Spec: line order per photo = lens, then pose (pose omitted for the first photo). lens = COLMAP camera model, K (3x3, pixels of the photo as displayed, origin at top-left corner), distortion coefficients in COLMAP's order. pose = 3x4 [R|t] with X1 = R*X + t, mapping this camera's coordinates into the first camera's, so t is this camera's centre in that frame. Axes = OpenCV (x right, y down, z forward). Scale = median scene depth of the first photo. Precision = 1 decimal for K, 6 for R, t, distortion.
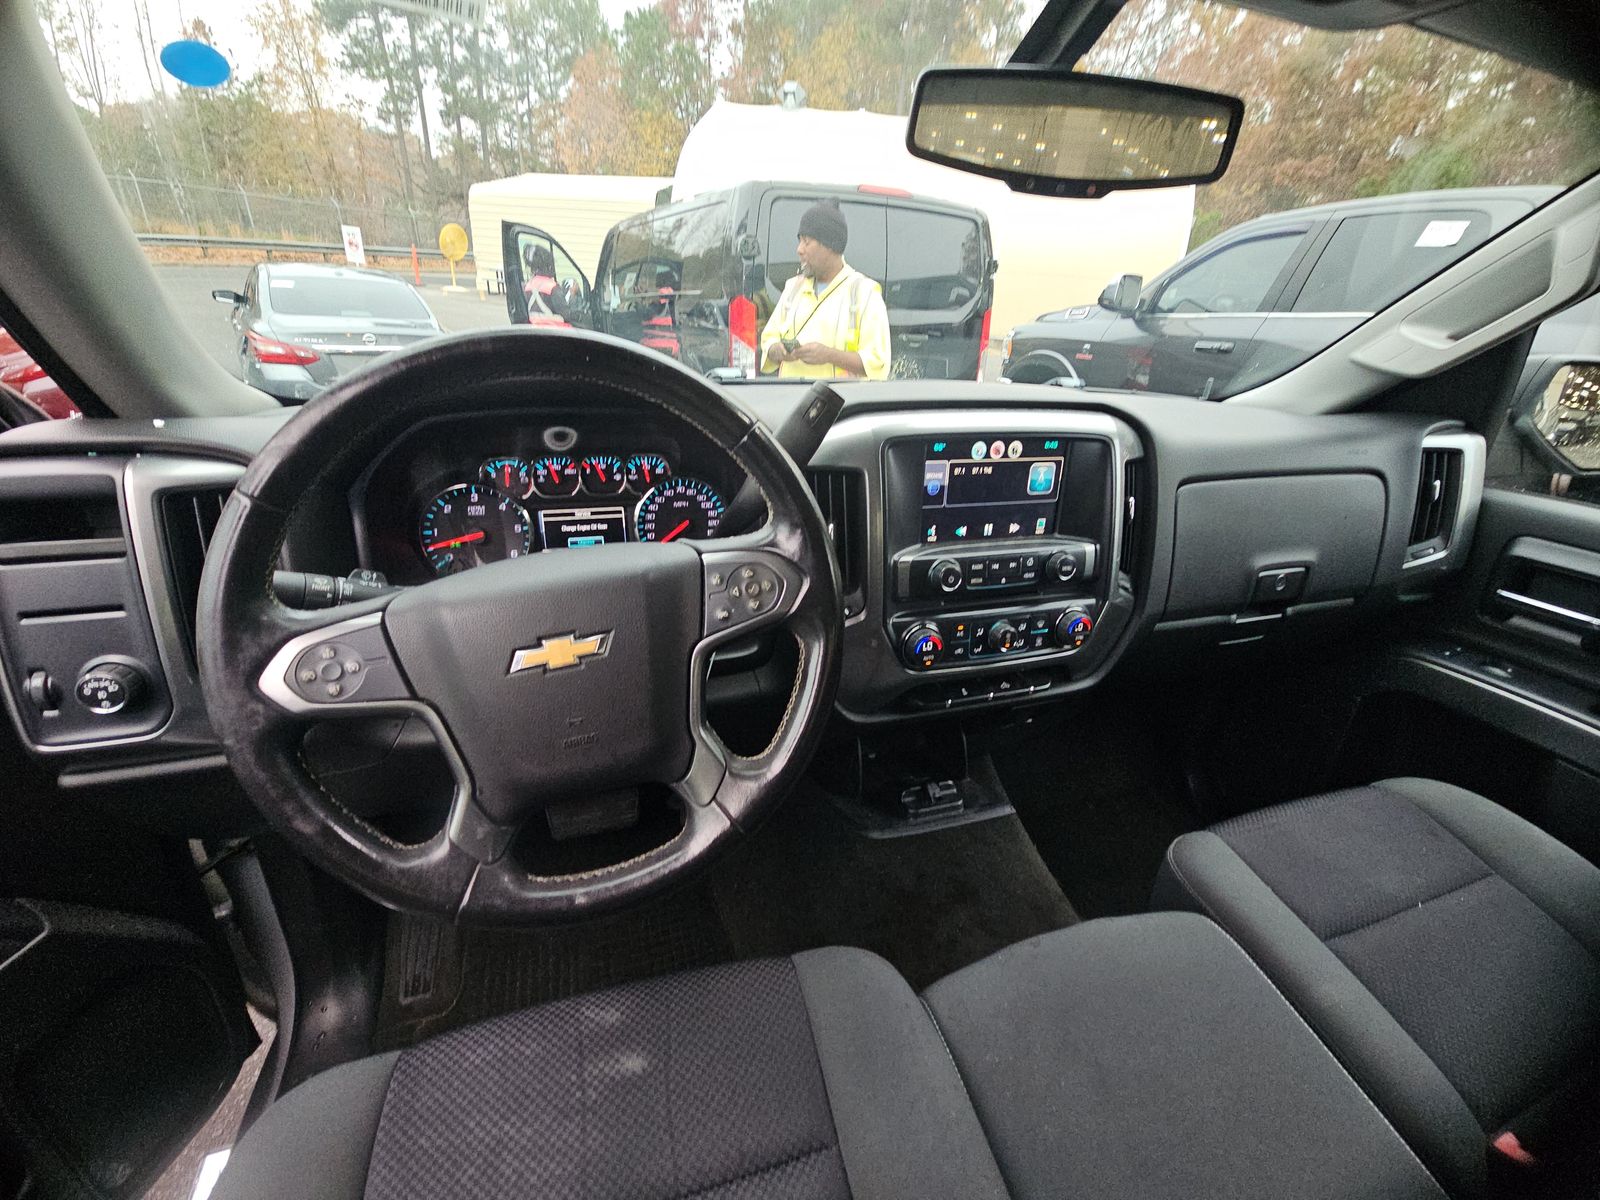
lens RADIAL K [[639.6, 0, 794.4], [0, 639.6, 602.3], [0, 0, 1]] dist [0.008823, -0.005481]
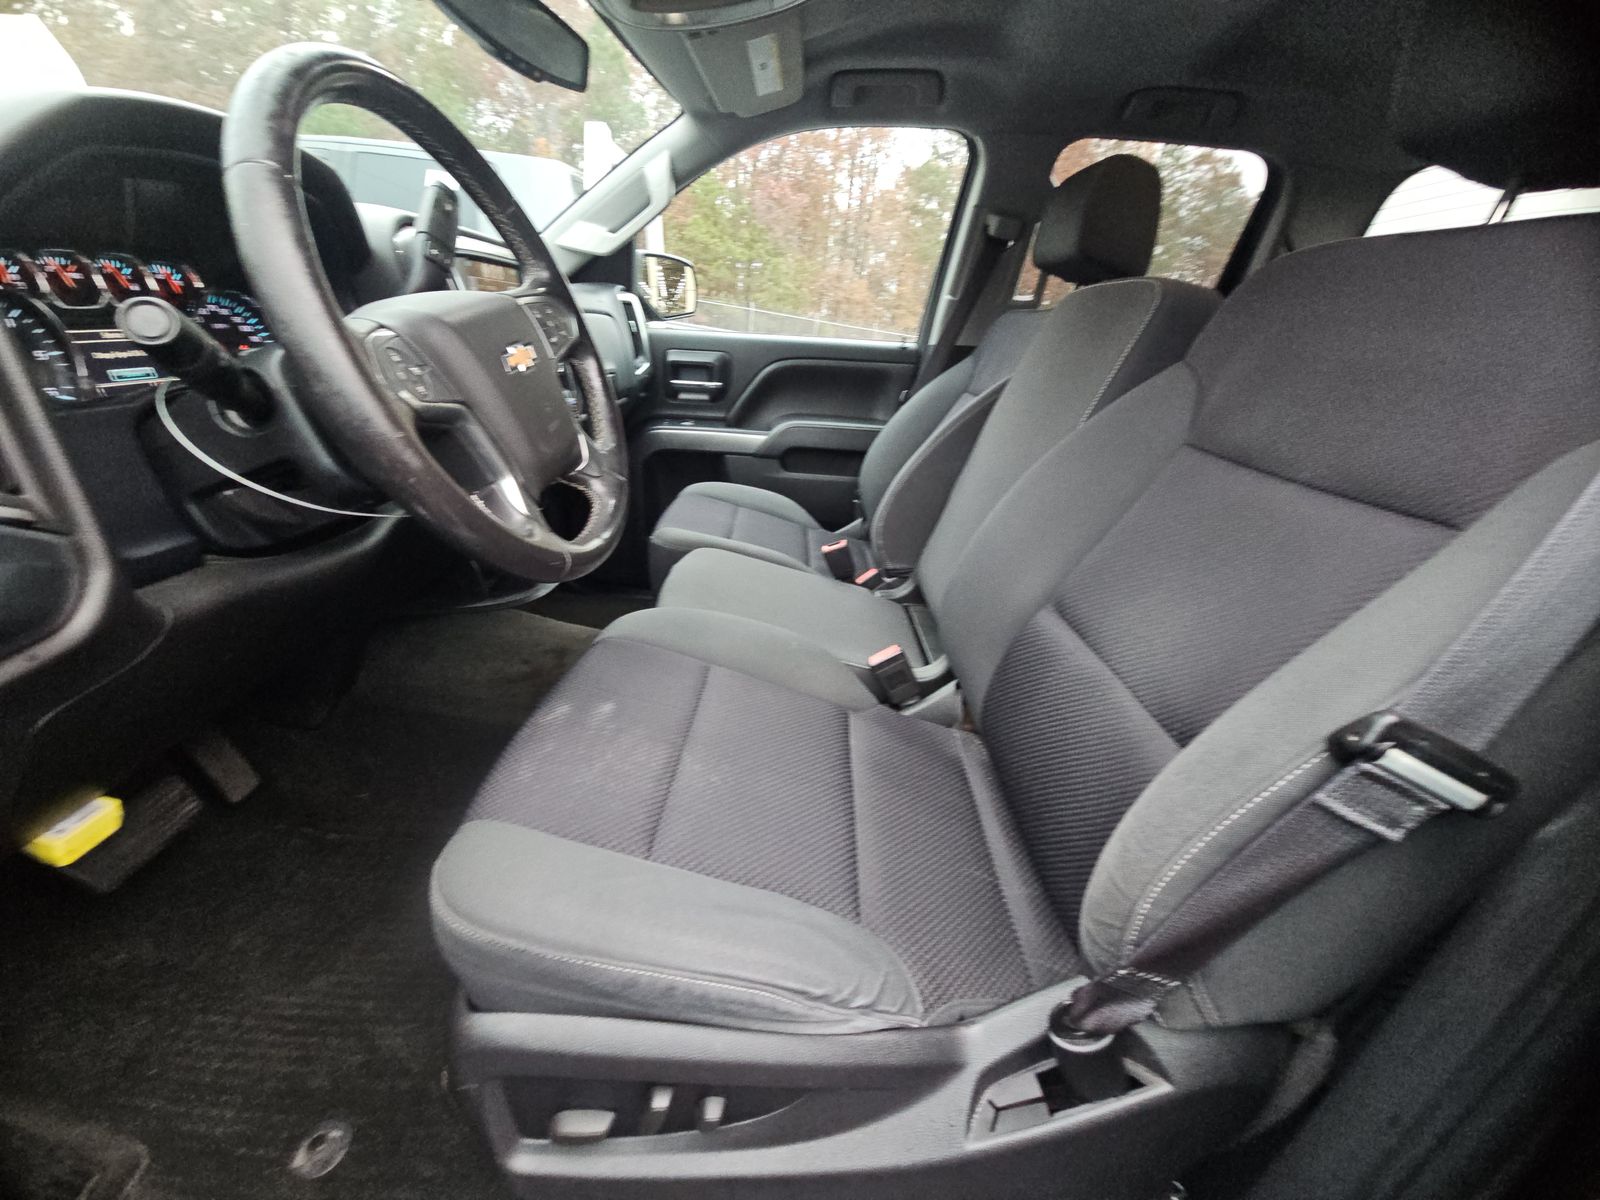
lens RADIAL K [[639.6, 0, 794.4], [0, 639.6, 602.3], [0, 0, 1]] dist [0.008823, -0.005481]
pose [[0.314138, -0.390813, 0.865207, -0.845238], [0.342765, 0.896559, 0.280524, 0.203957], [-0.885342, 0.208439, 0.415600, 0.046491]]
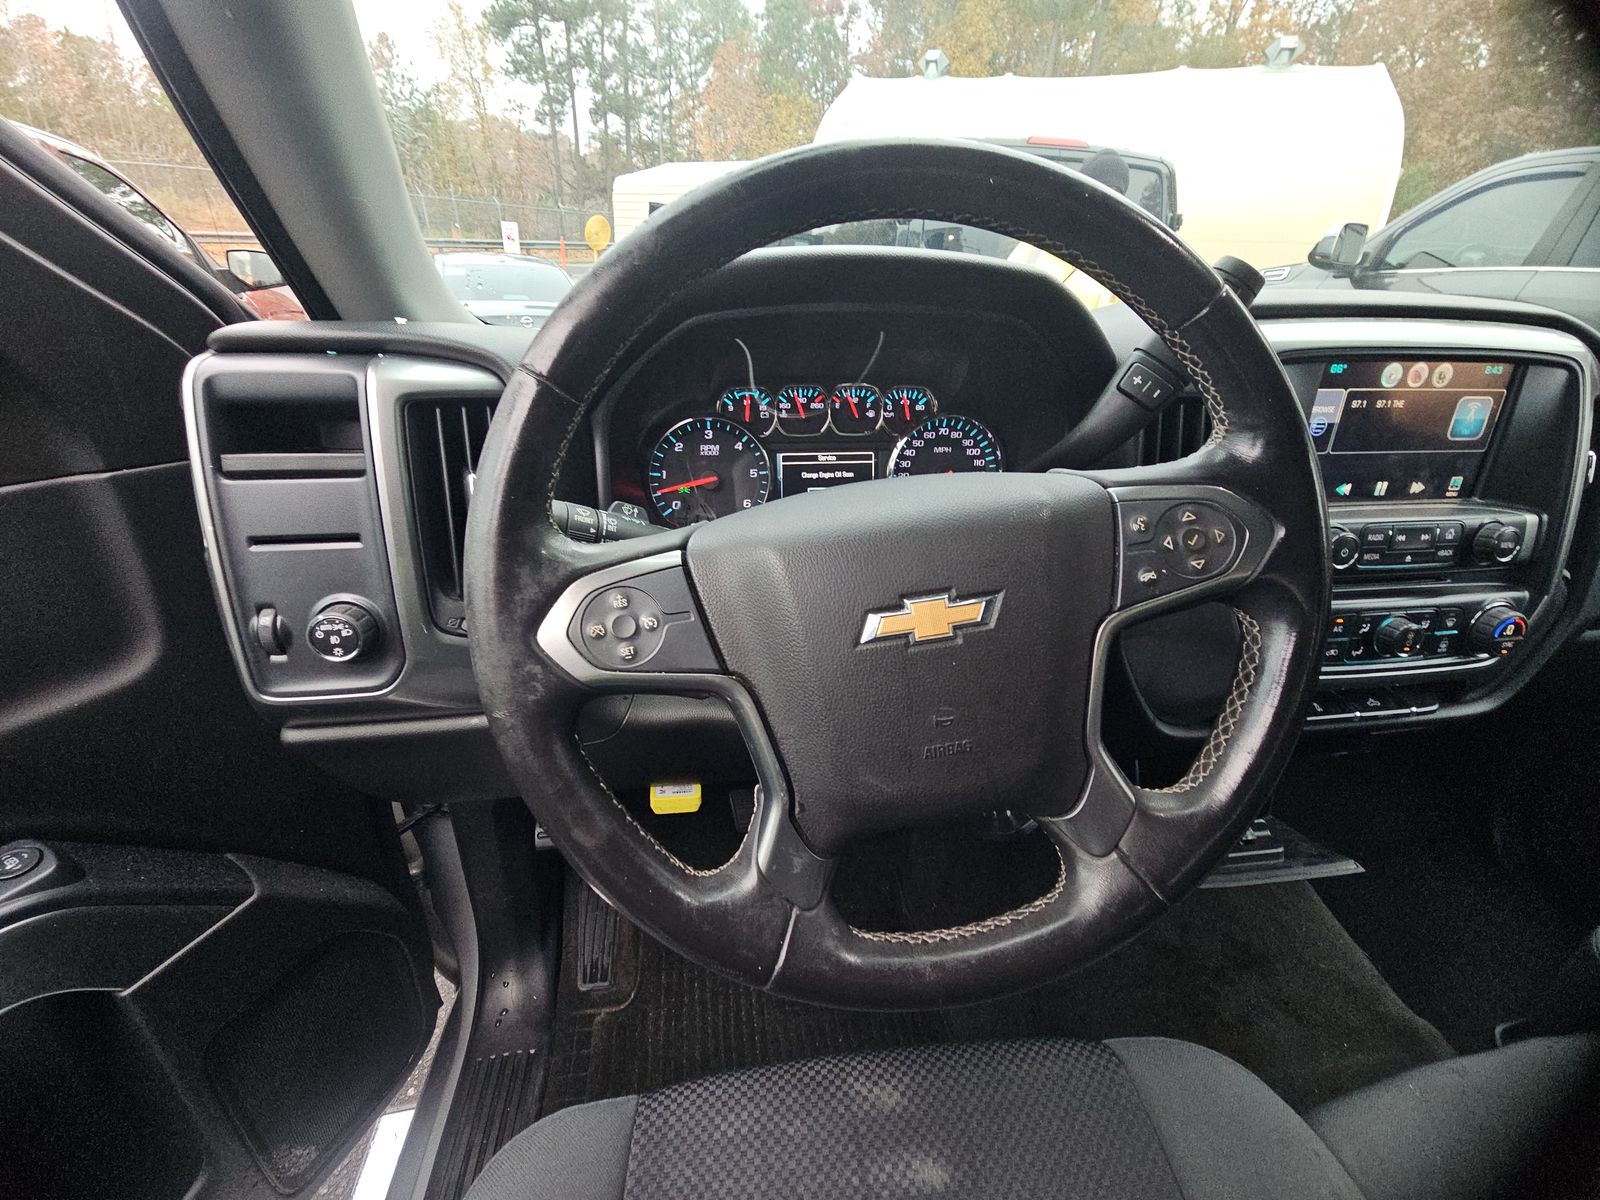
lens RADIAL K [[640.3, 0, 797.5], [0, 640.3, 600.3], [0, 0, 1]] dist [-0.000106, -0.000164]
pose [[0.985880, 0.050909, -0.159524, -0.224776], [-0.047988, 0.998603, 0.022113, 0.028741], [0.160427, -0.014145, 0.986946, 0.173286]]
